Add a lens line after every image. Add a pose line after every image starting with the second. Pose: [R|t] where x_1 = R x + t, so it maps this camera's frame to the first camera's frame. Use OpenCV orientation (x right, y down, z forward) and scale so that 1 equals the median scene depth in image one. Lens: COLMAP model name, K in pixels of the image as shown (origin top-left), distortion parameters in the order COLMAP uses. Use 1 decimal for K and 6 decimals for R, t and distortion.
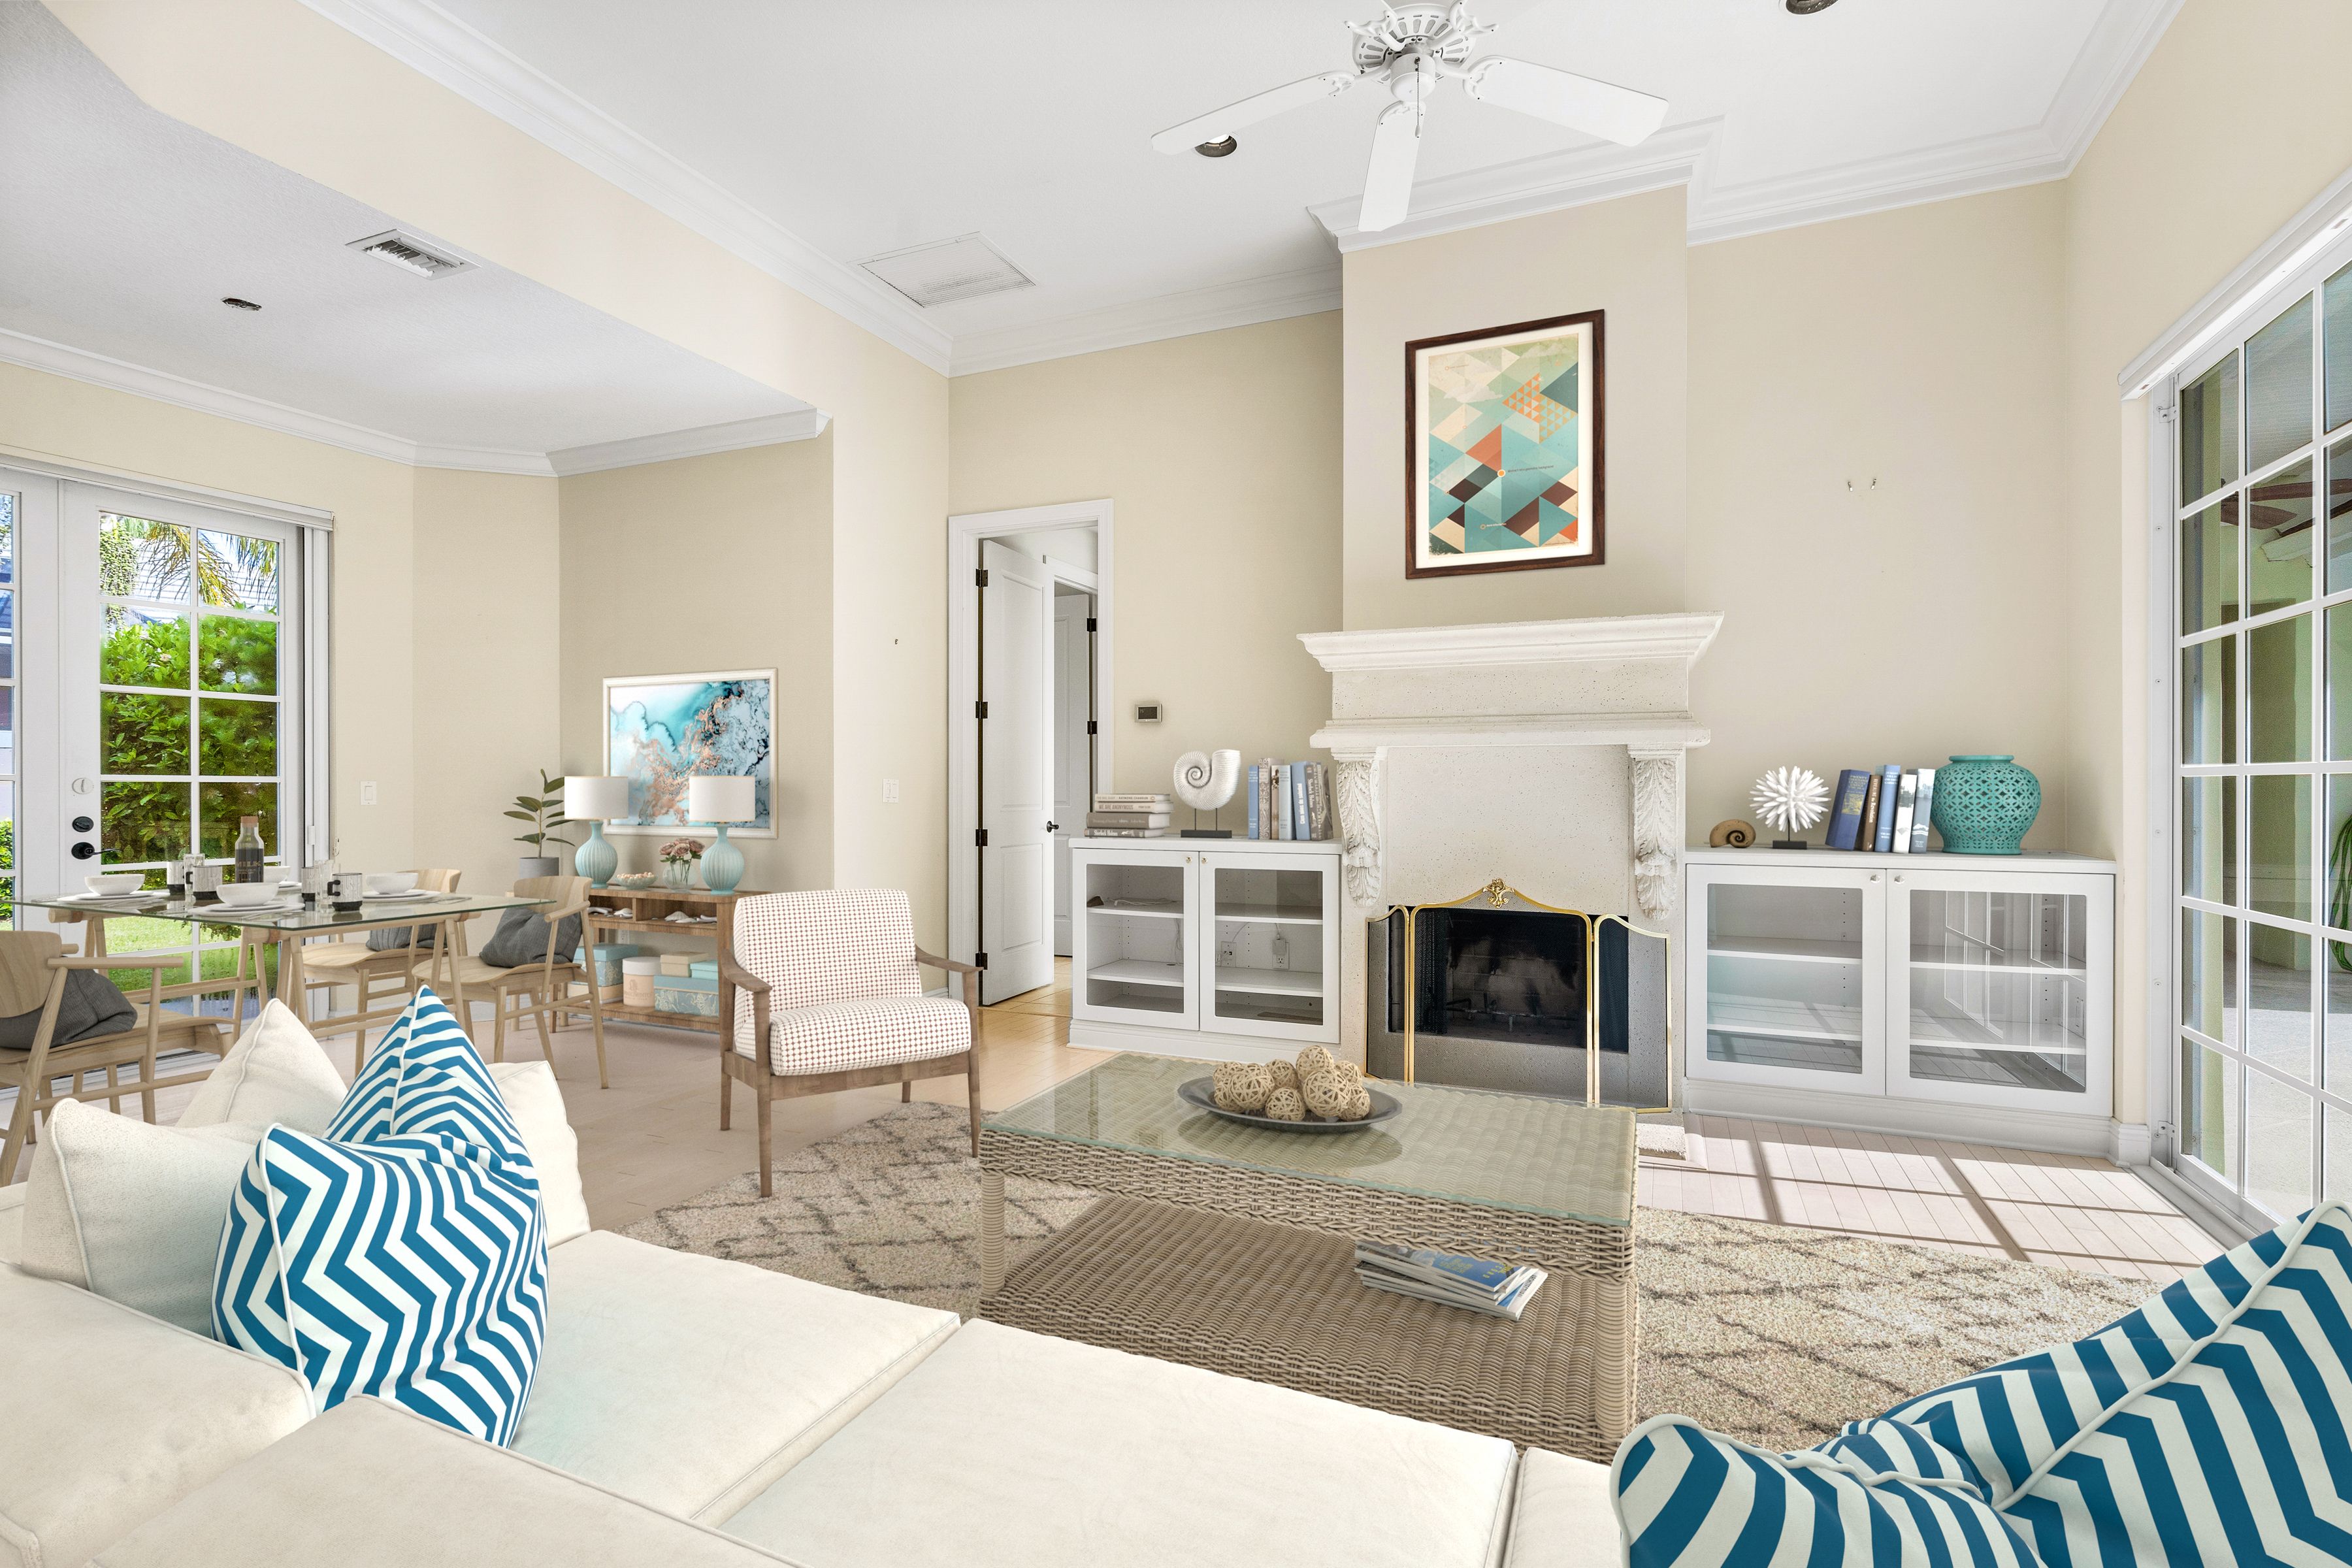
lens RADIAL K [[1082.9, 0, 1178.7], [0, 1082.9, 793.0], [0, 0, 1]] dist [0.002881, 0.000336]
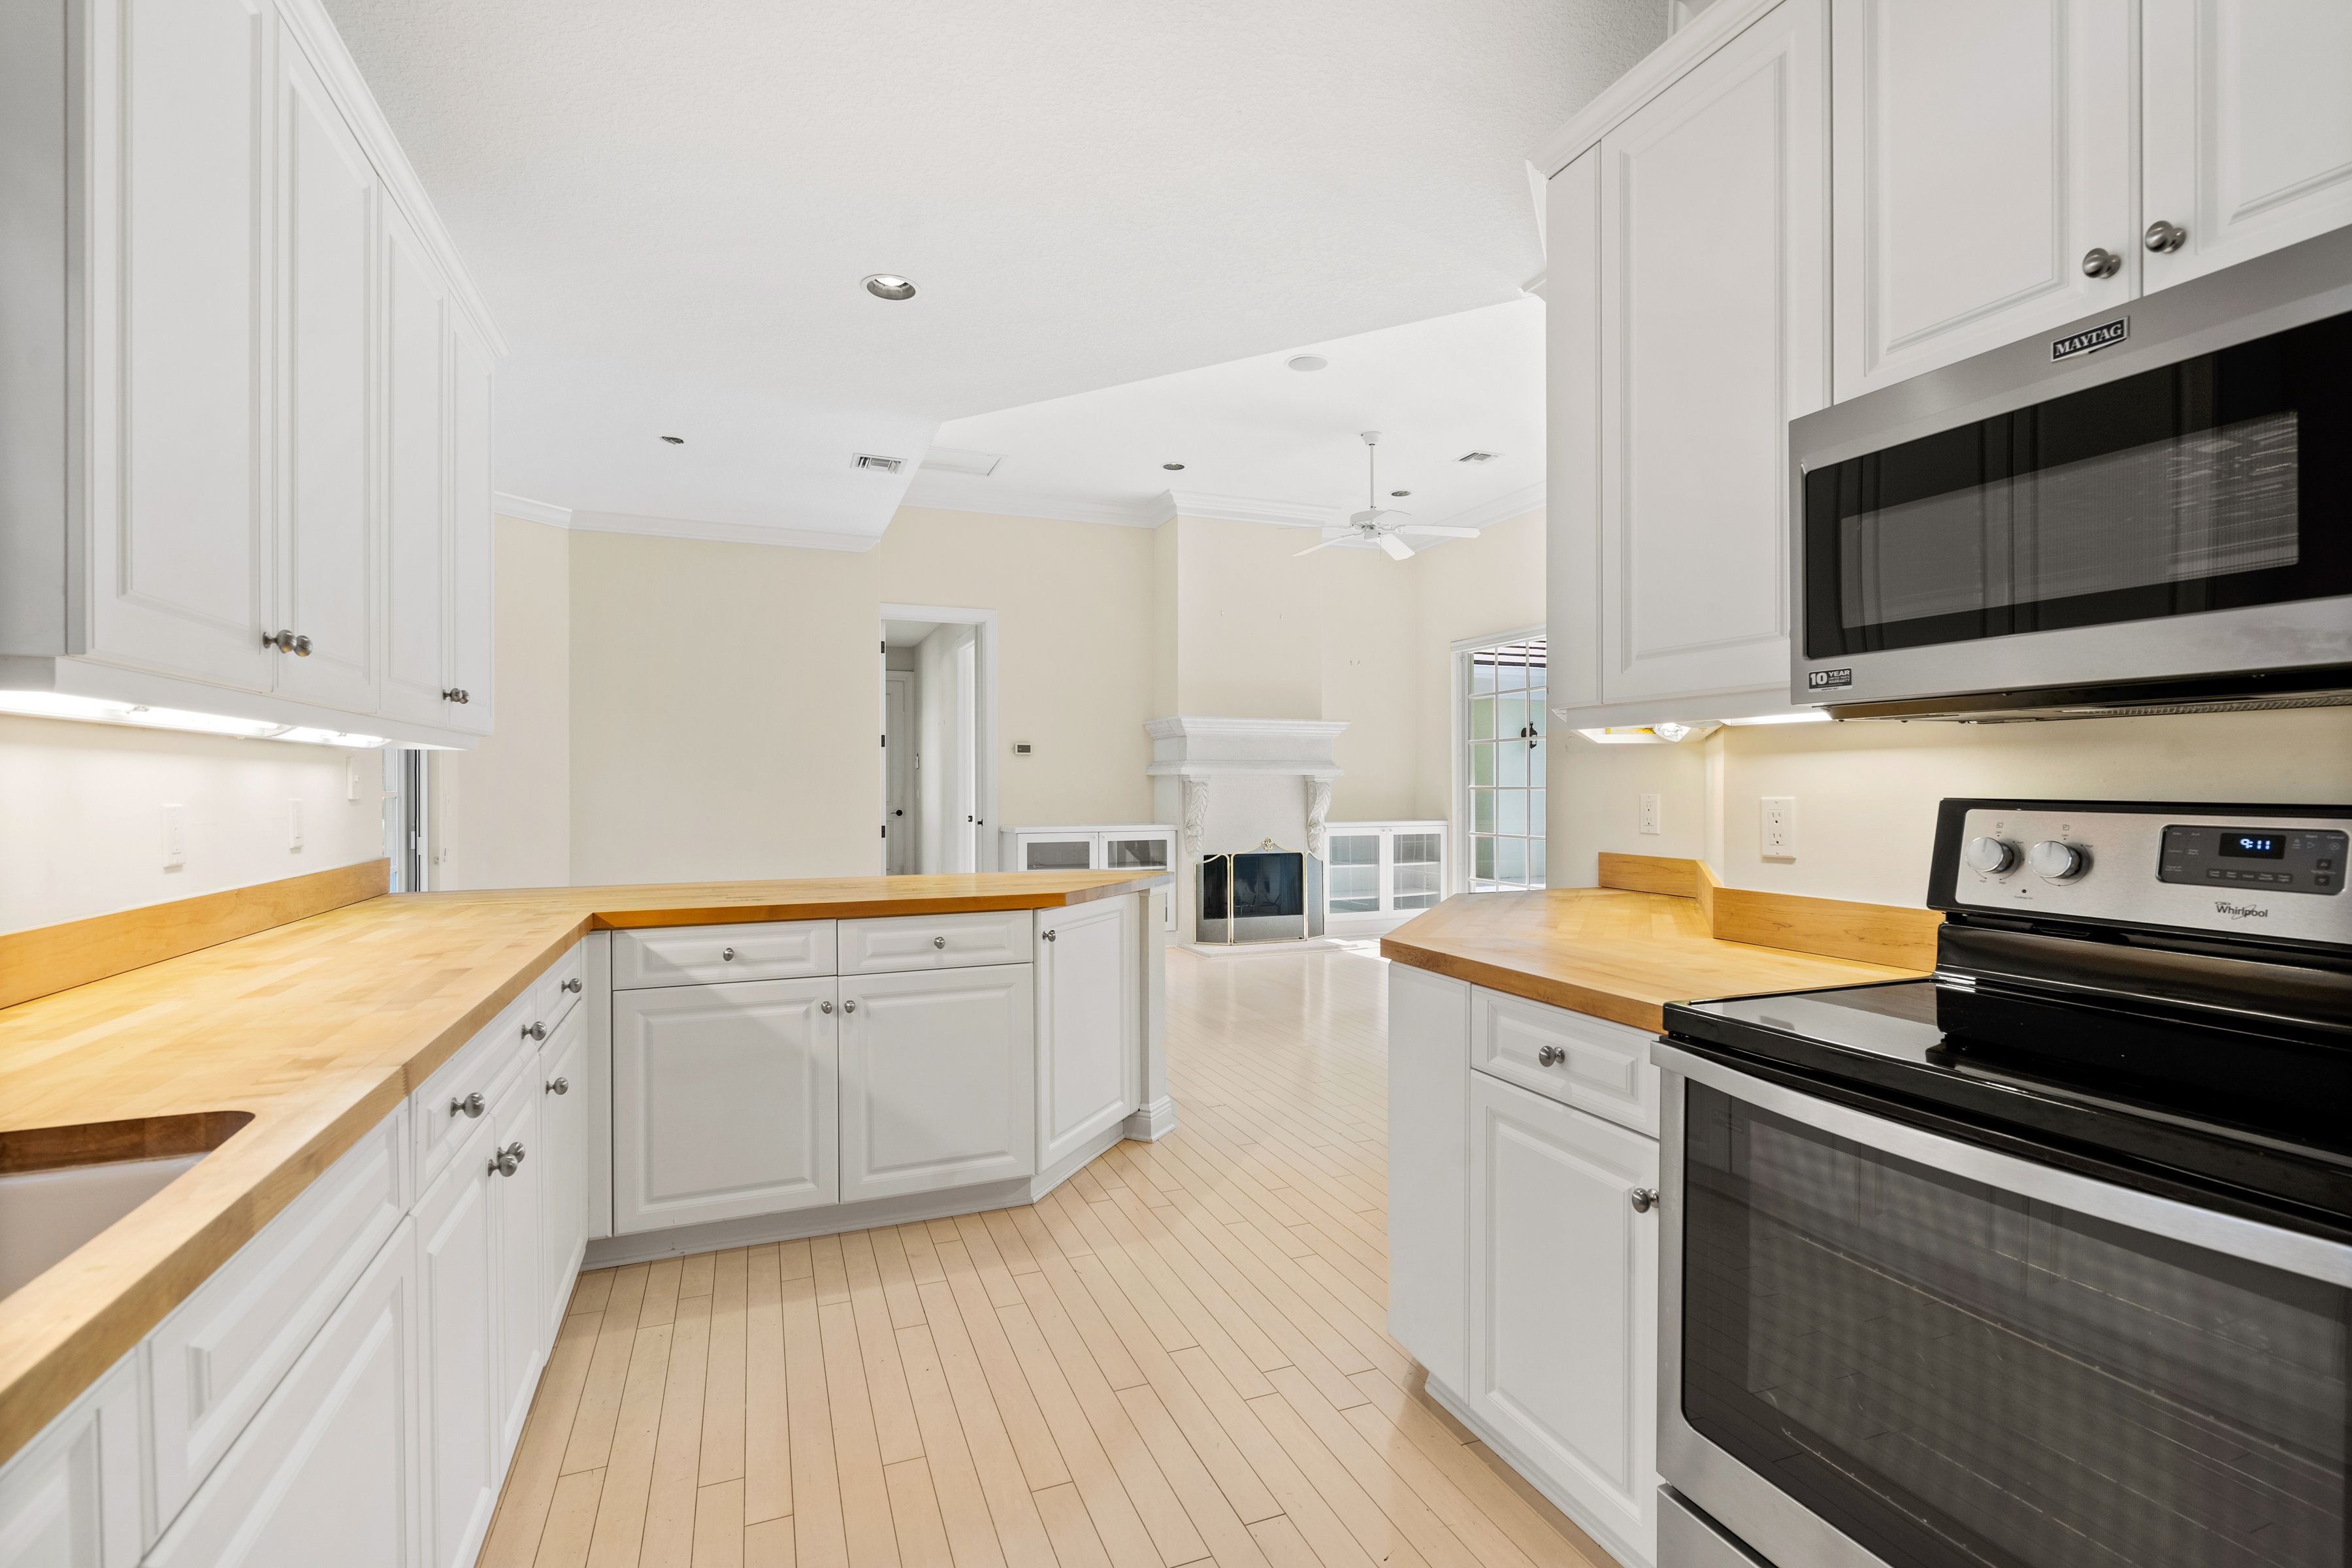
lens RADIAL K [[1082.9, 0, 1178.7], [0, 1082.9, 793.0], [0, 0, 1]] dist [0.002881, 0.000336]
pose [[0.702482, -0.006861, 0.711668, -1.342472], [0.006696, 0.999973, 0.003031, -0.015375], [-0.711670, 0.002636, 0.702509, -0.369304]]
